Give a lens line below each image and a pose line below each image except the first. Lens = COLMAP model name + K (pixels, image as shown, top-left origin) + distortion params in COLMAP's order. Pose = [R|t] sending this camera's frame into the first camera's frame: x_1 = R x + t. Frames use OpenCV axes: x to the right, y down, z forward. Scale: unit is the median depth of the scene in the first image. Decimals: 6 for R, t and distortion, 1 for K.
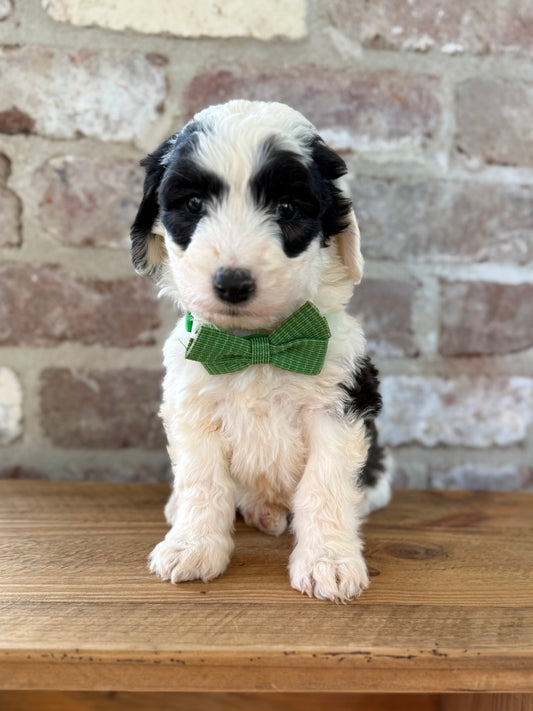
lens RADIAL K [[661.4, 0, 288.6], [0, 661.4, 405.4], [0, 0, 1]] dist [0.025178, -0.050020]
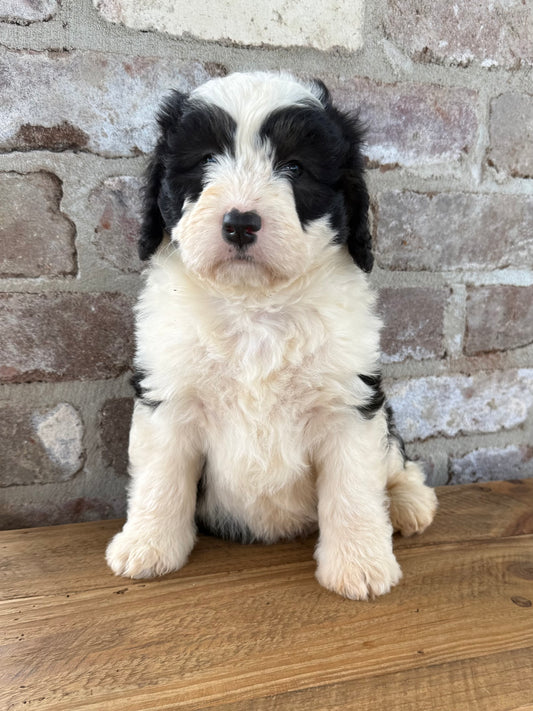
lens RADIAL K [[660.8, 0, 268.2], [0, 660.8, 402.5], [0, 0, 1]] dist [0.003134, -0.021897]
pose [[0.972066, -0.074938, 0.222421, -0.375554], [0.041122, 0.987379, 0.152946, -0.200895], [-0.231075, -0.139528, 0.962879, 0.021639]]
